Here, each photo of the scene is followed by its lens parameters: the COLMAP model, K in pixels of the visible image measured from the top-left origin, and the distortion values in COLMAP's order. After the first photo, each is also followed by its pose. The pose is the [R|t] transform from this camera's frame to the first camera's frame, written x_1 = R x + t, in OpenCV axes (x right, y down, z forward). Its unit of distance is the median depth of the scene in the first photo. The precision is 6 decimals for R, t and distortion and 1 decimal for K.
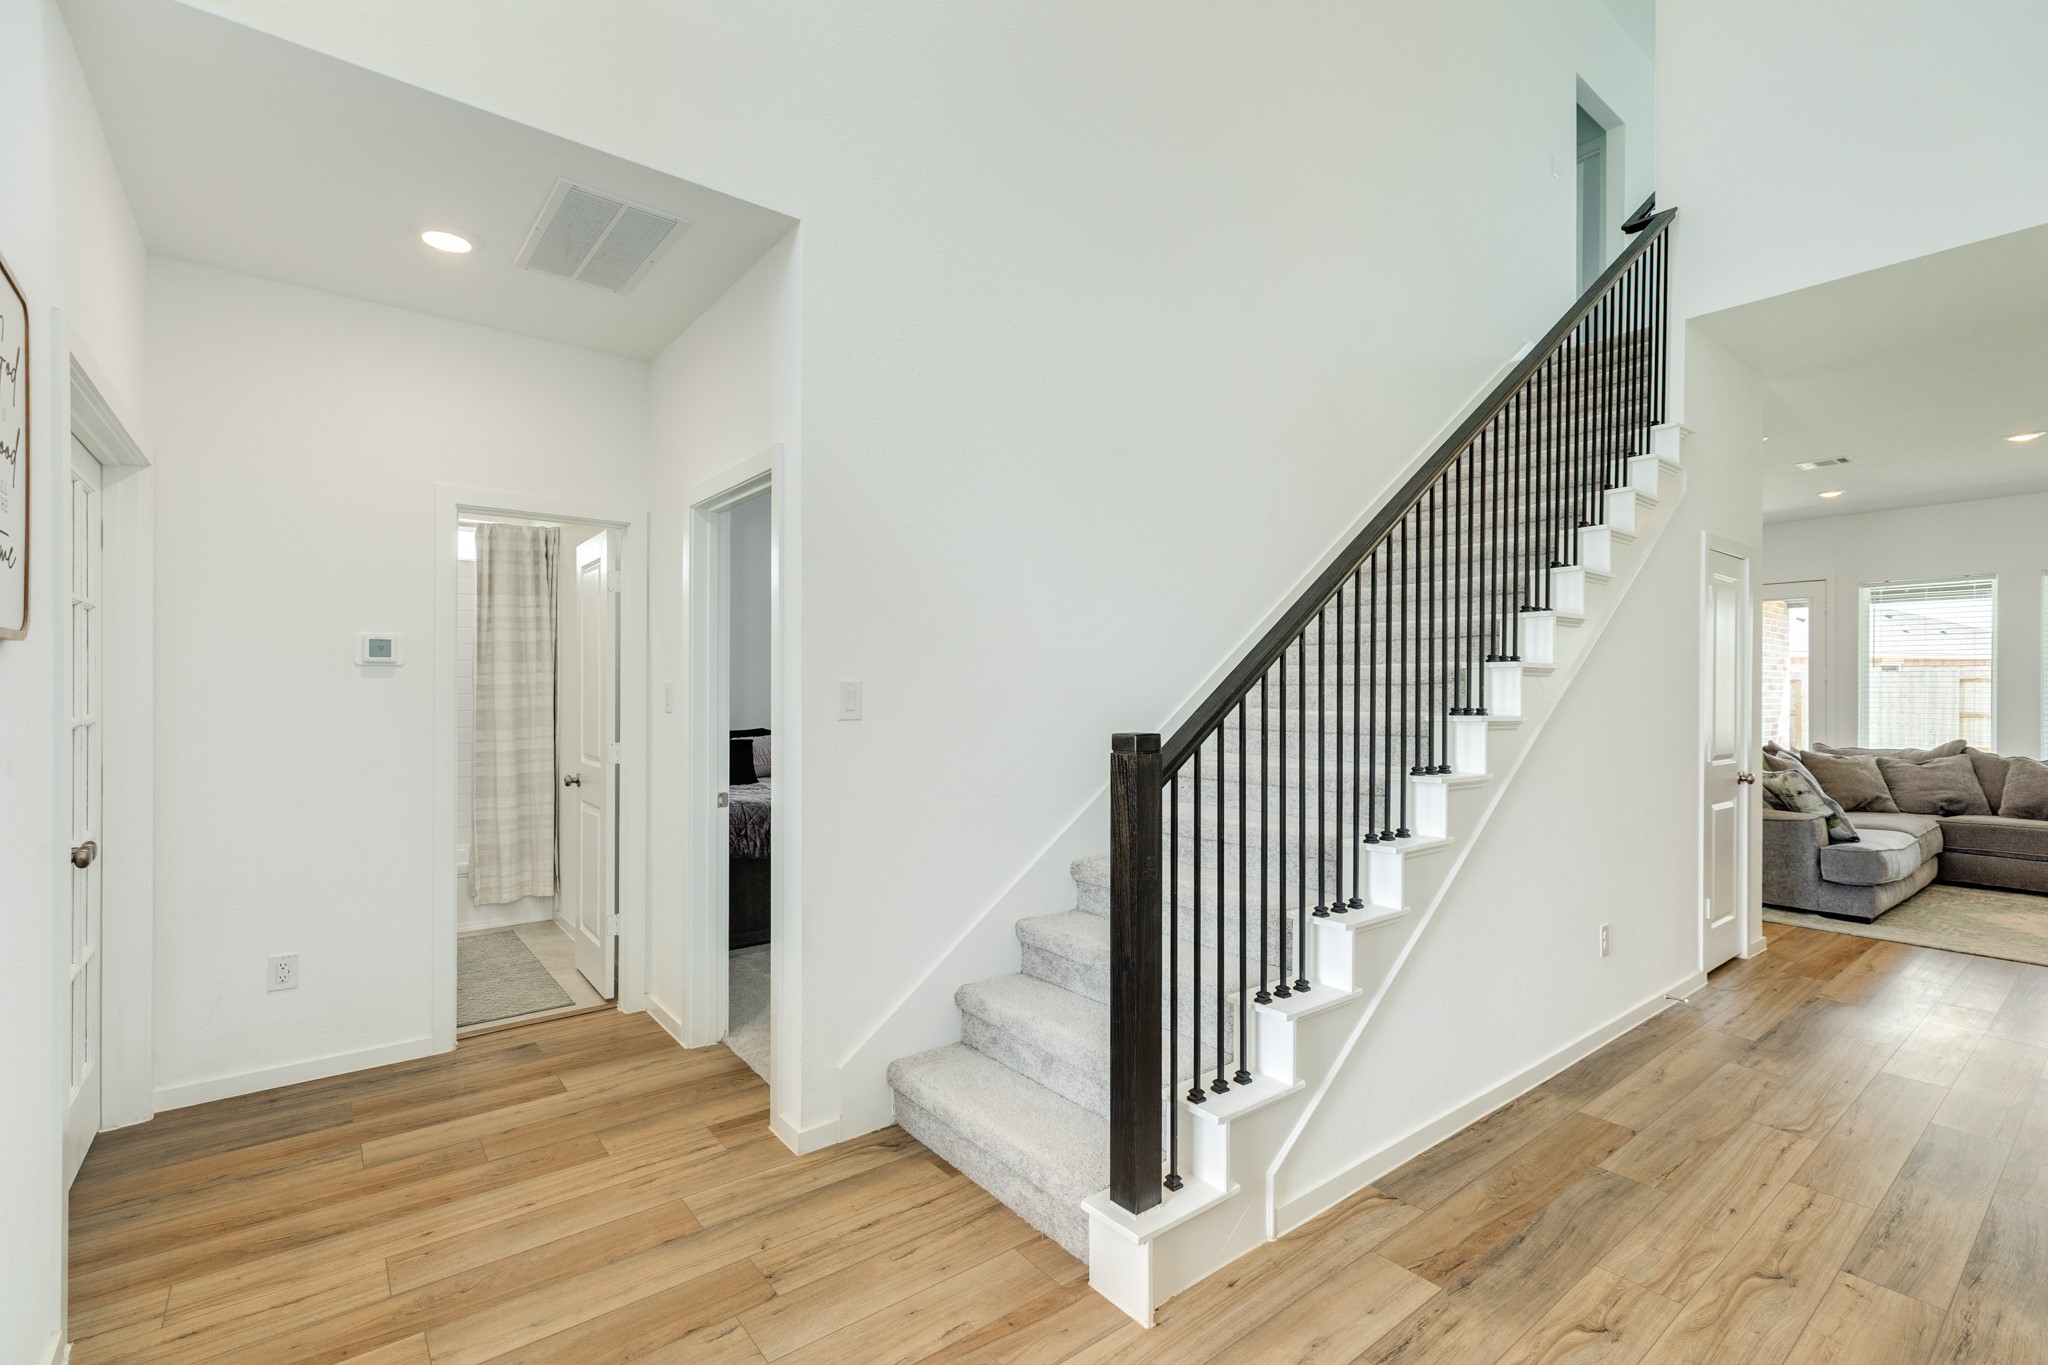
lens RADIAL K [[910.5, 0, 1017.7], [0, 910.5, 685.9], [0, 0, 1]] dist [0.005204, 0.000787]
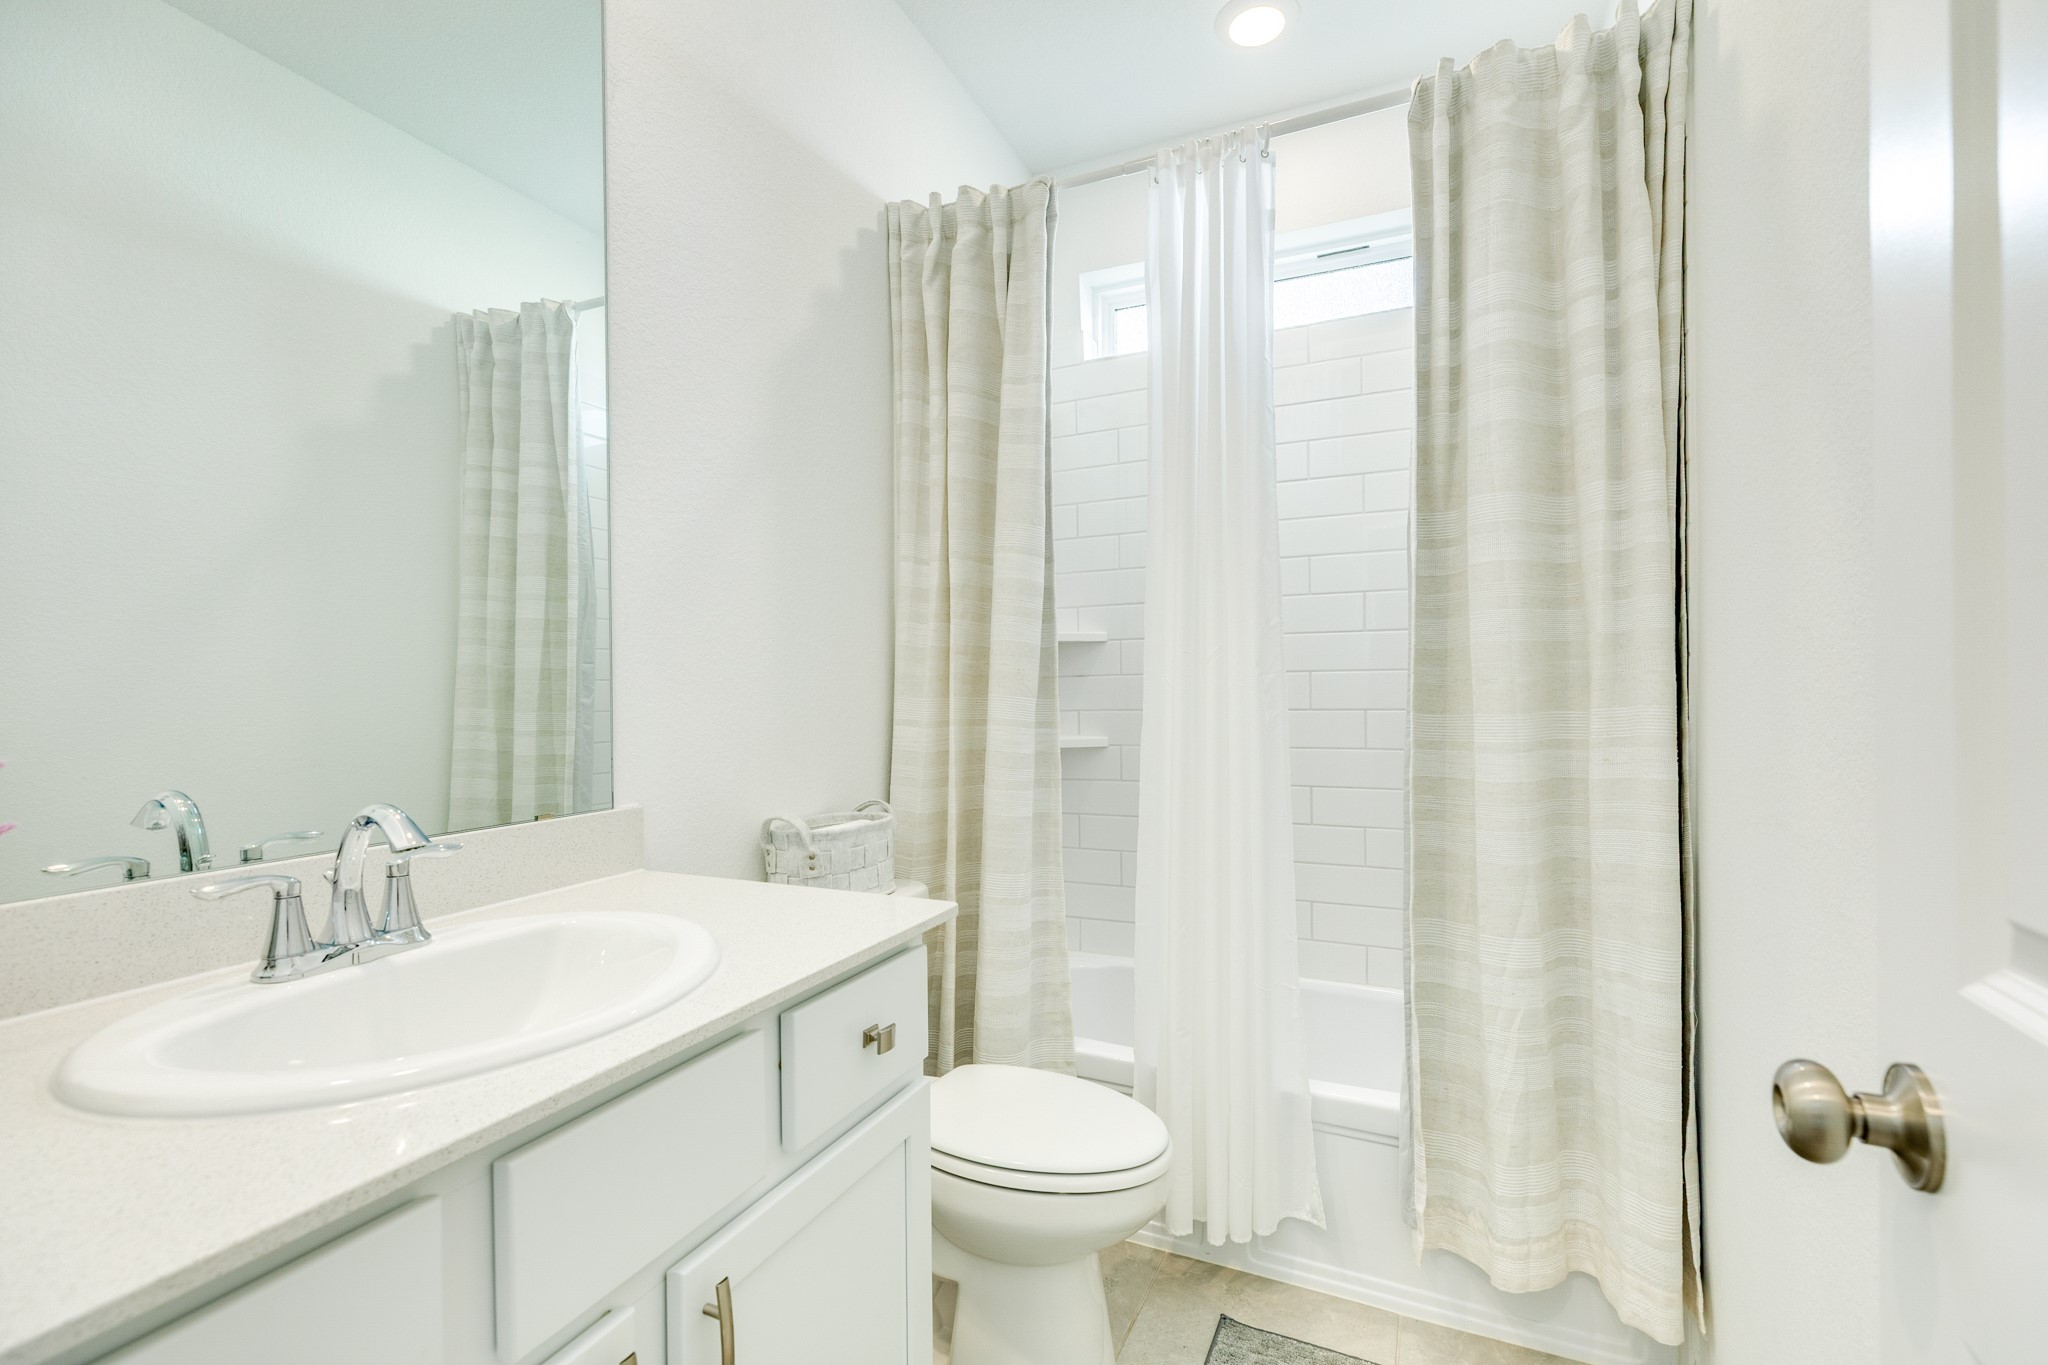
lens RADIAL K [[910.5, 0, 1018.5], [0, 910.5, 686.5], [0, 0, 1]] dist [0.005204, 0.000787]
pose [[0.458082, -0.007508, -0.888878, -0.357334], [0.004704, 0.999971, -0.006022, 0.039231], [0.888898, -0.001423, 0.458104, 0.702748]]
